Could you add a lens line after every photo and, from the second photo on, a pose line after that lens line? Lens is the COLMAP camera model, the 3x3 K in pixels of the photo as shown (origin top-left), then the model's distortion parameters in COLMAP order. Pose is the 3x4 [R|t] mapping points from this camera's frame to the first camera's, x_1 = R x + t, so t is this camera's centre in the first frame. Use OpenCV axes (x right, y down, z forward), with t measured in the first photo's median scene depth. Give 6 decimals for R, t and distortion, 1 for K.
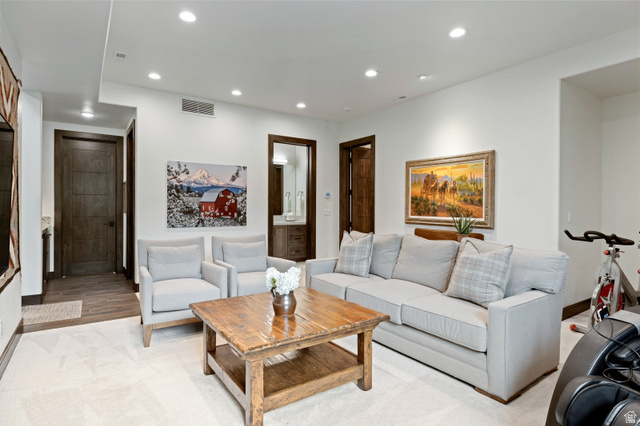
lens RADIAL K [[342.9, 0, 321.8], [0, 342.9, 208.2], [0, 0, 1]] dist [-0.001258, -0.000178]
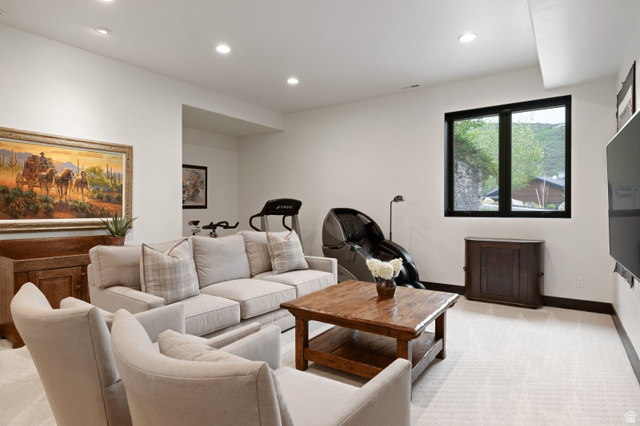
lens RADIAL K [[342.9, 0, 321.8], [0, 342.9, 208.2], [0, 0, 1]] dist [-0.001258, -0.000178]
pose [[-0.337533, -0.009923, 0.941261, -0.550105], [-0.001204, 0.999948, 0.010110, -0.005082], [-0.941313, 0.002279, -0.337528, 0.772752]]
